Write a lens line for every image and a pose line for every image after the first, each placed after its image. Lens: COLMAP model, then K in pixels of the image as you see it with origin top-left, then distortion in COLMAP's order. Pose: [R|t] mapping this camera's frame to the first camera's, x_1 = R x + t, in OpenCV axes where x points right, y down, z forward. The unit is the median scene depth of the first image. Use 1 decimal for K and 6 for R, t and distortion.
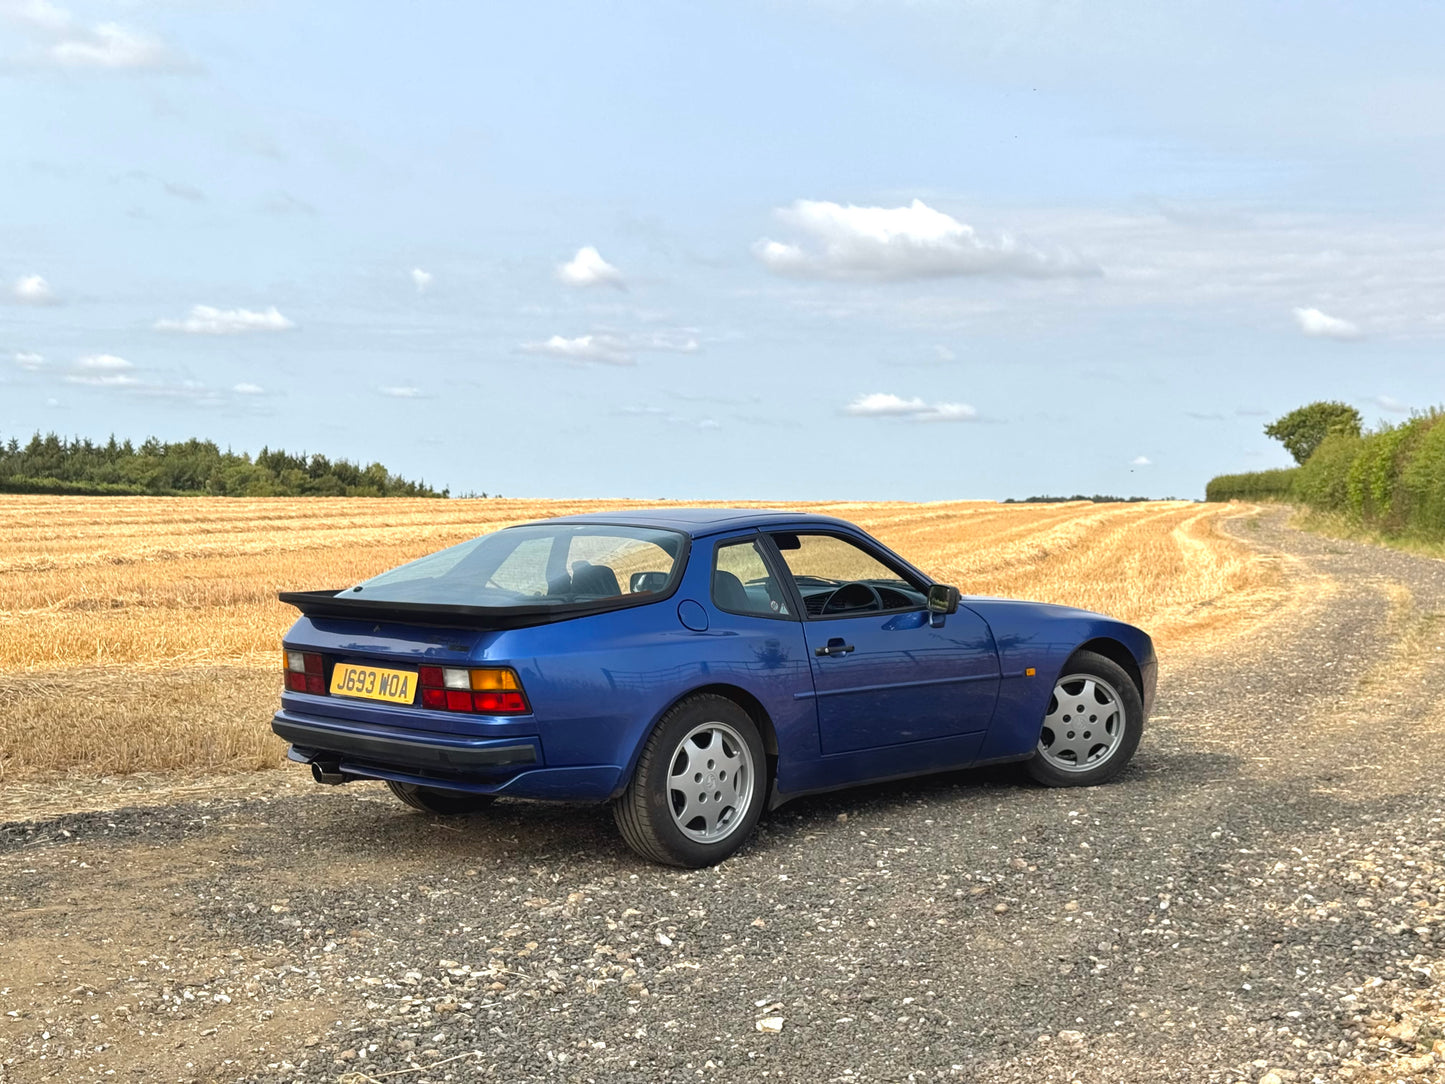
lens RADIAL K [[2036.7, 0, 721.6], [0, 2036.7, 537.7], [0, 0, 1]] dist [0.103845, 0.000000]
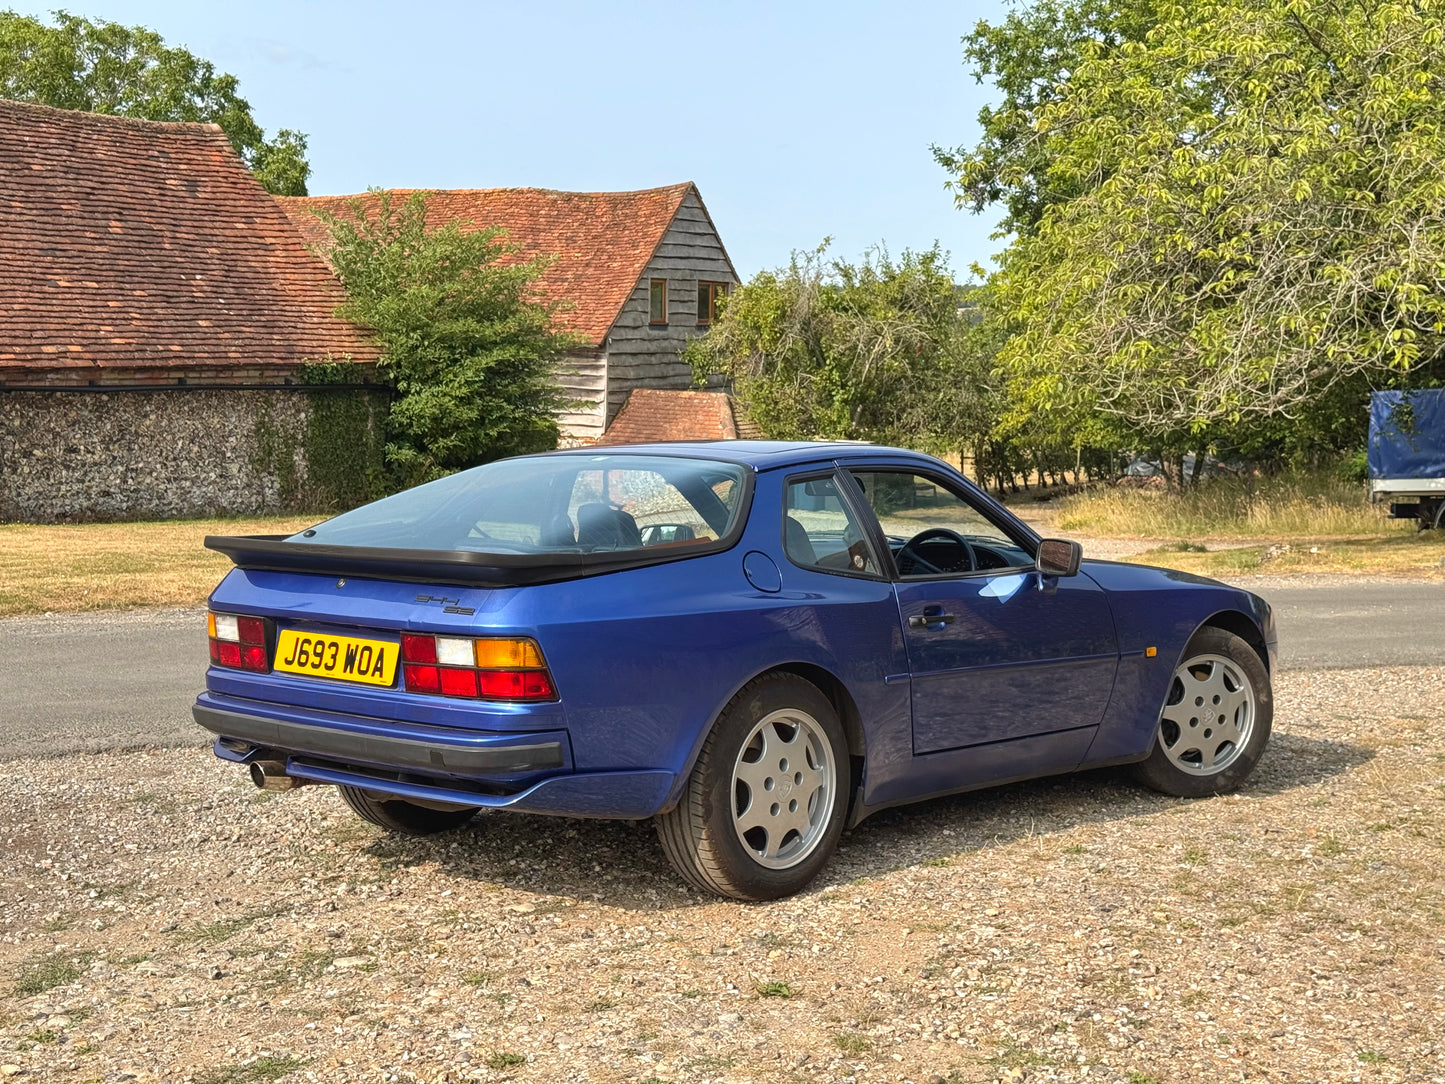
lens RADIAL K [[2036.7, 0, 719.1], [0, 2036.7, 541.4], [0, 0, 1]] dist [0.103845, 0.000000]
pose [[0.998326, 0.013631, 0.056214, -0.072465], [-0.014263, 0.999839, 0.010845, 0.018764], [-0.056057, -0.011629, 0.998360, 0.244967]]
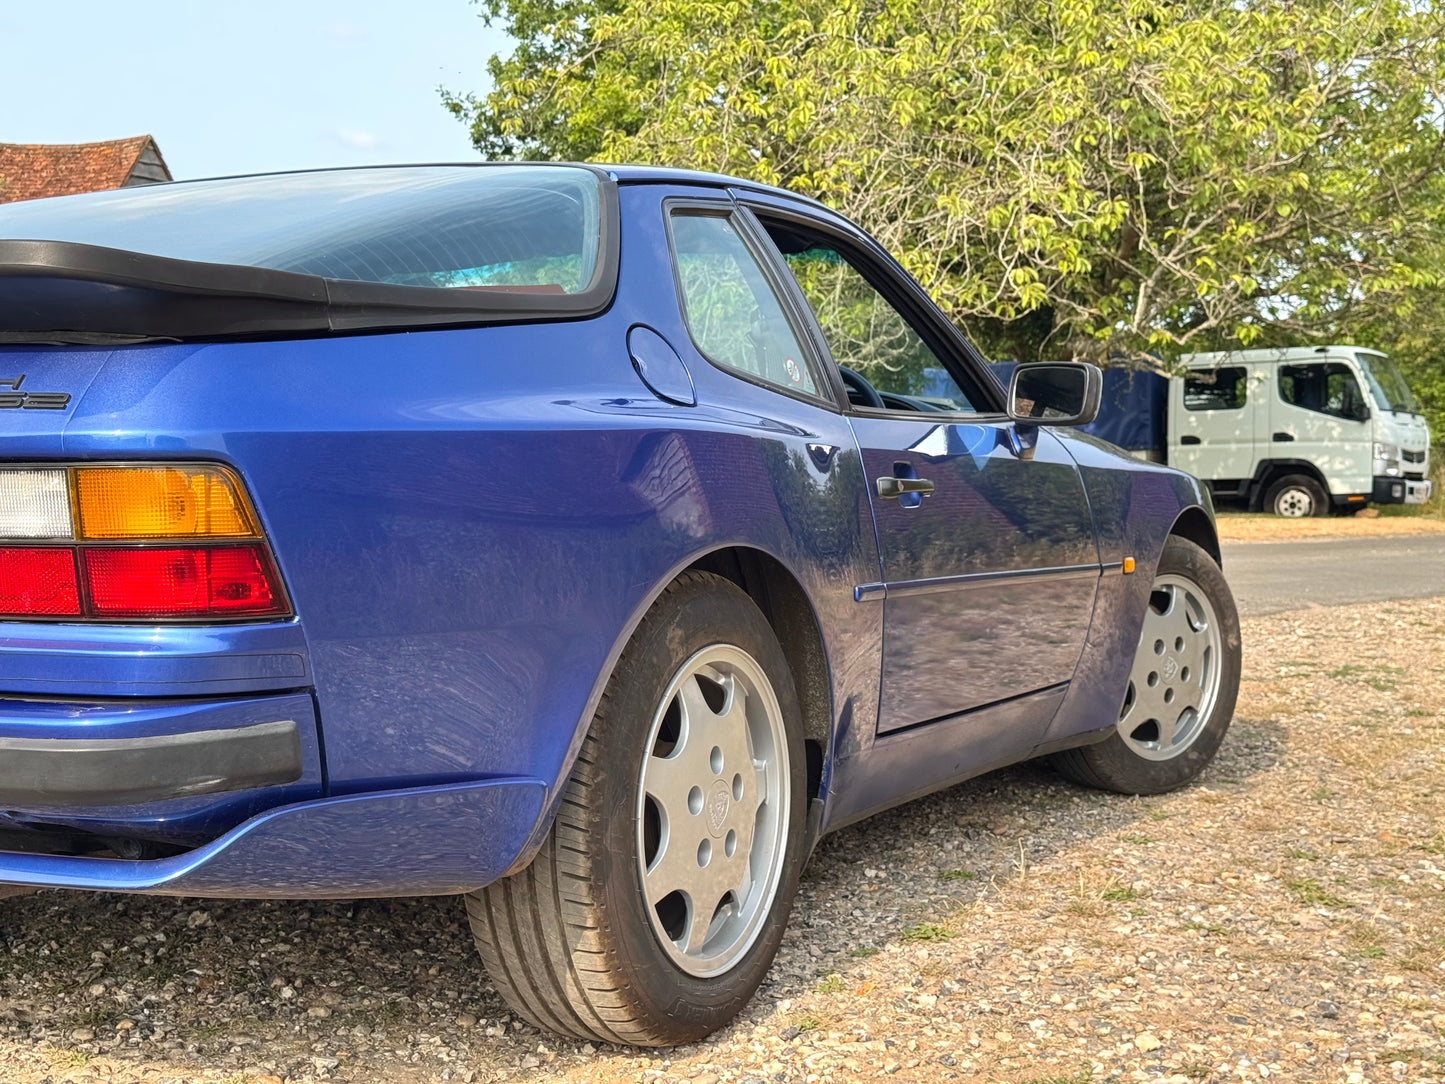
lens RADIAL K [[2036.7, 0, 716.9], [0, 2036.7, 545.9], [0, 0, 1]] dist [0.103845, 0.000000]
pose [[0.948271, -0.000246, 0.317461, -0.121440], [-0.000334, 0.999998, 0.001772, 0.070448], [-0.317461, -0.001787, 0.948270, 0.650420]]
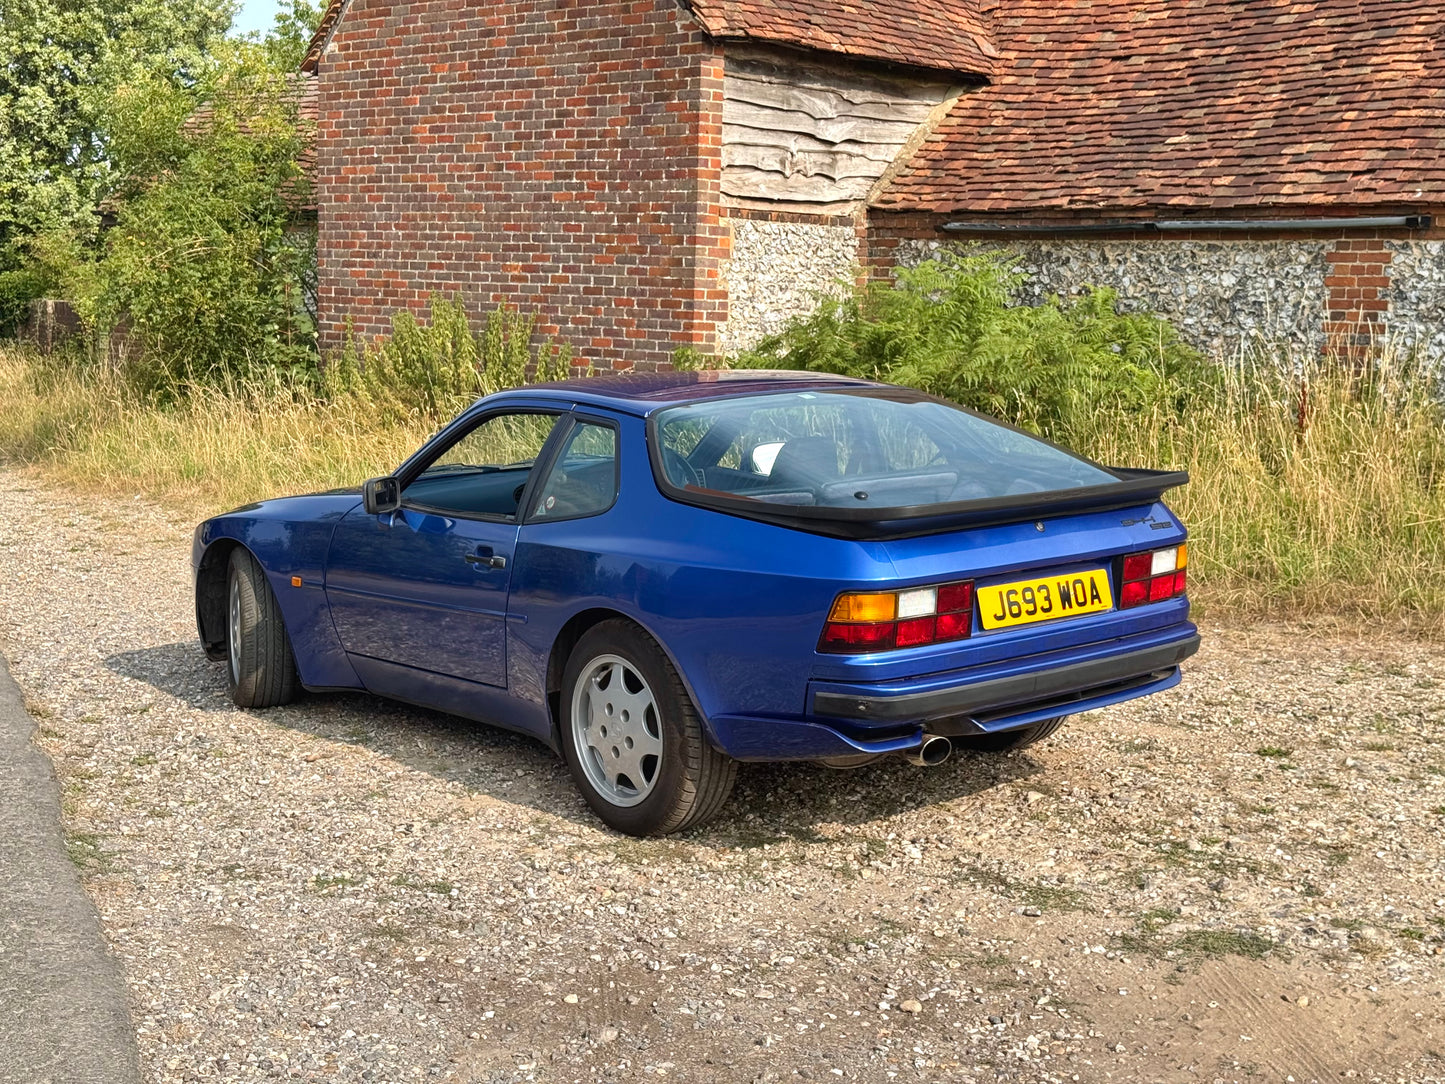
lens RADIAL K [[2036.7, 0, 720.6], [0, 2036.7, 558.1], [0, 0, 1]] dist [0.103845, 0.000000]
pose [[0.078701, -0.123068, 0.989273, -0.930813], [0.058113, 0.991230, 0.118688, -0.041568], [-0.995203, 0.048148, 0.085163, 1.050697]]
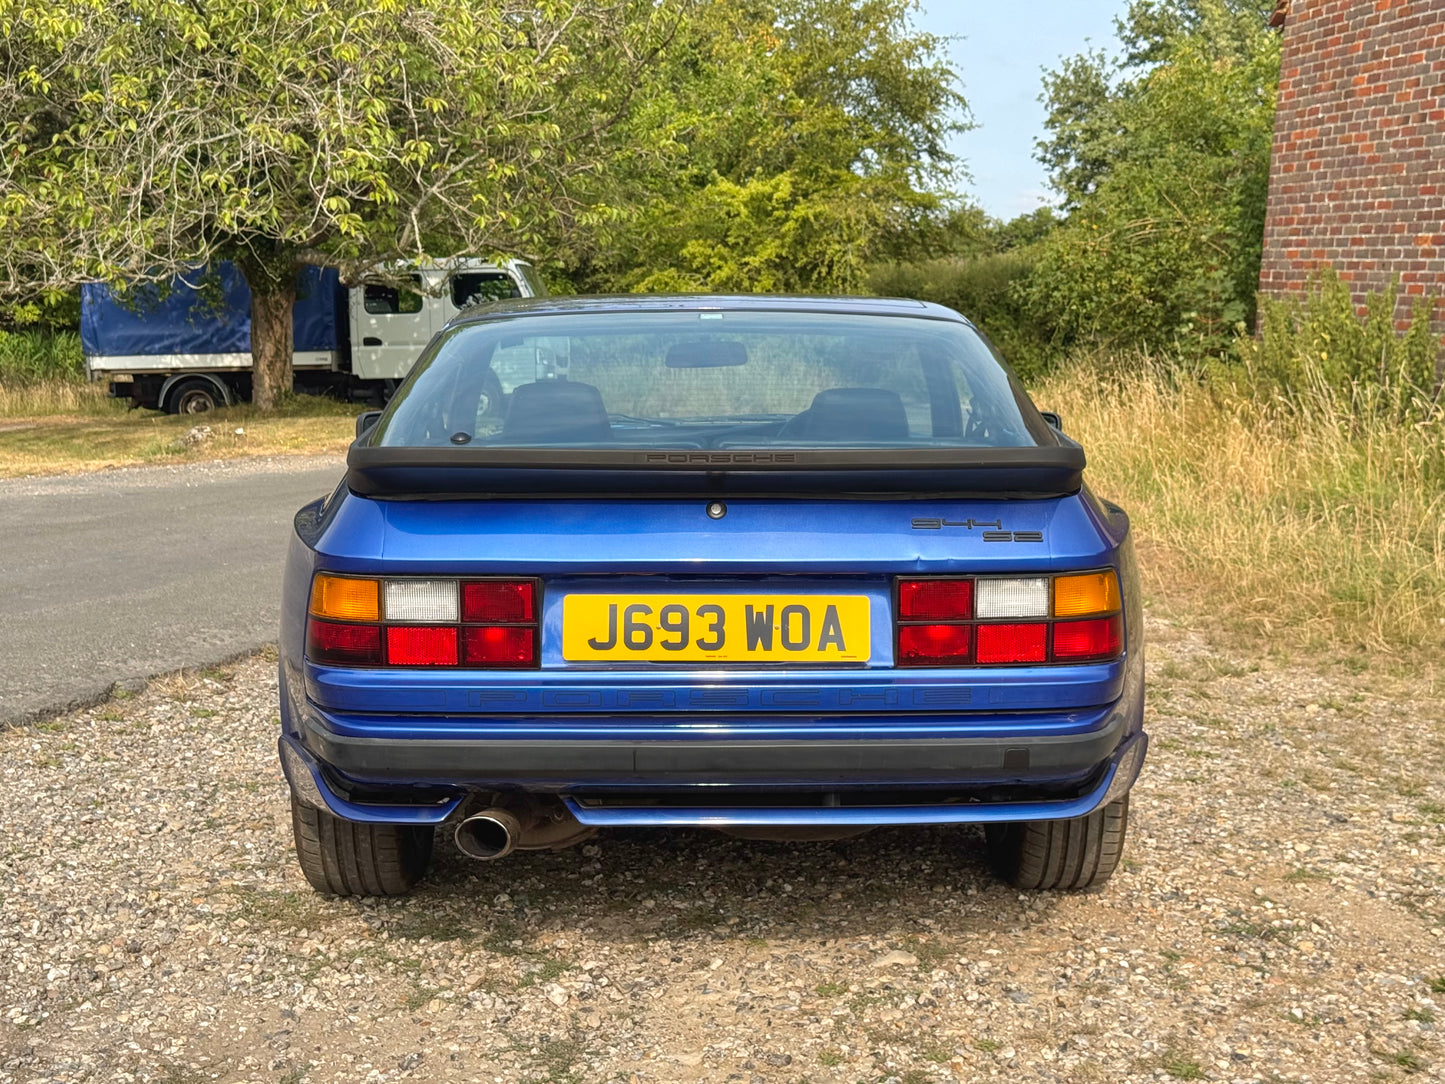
lens RADIAL K [[2036.7, 0, 721.6], [0, 2036.7, 538.5], [0, 0, 1]] dist [0.103845, 0.000000]
pose [[0.681004, -0.063200, 0.729547, -0.509625], [0.018870, 0.997452, 0.068794, 0.018093], [-0.732036, -0.033083, 0.680462, 0.676198]]
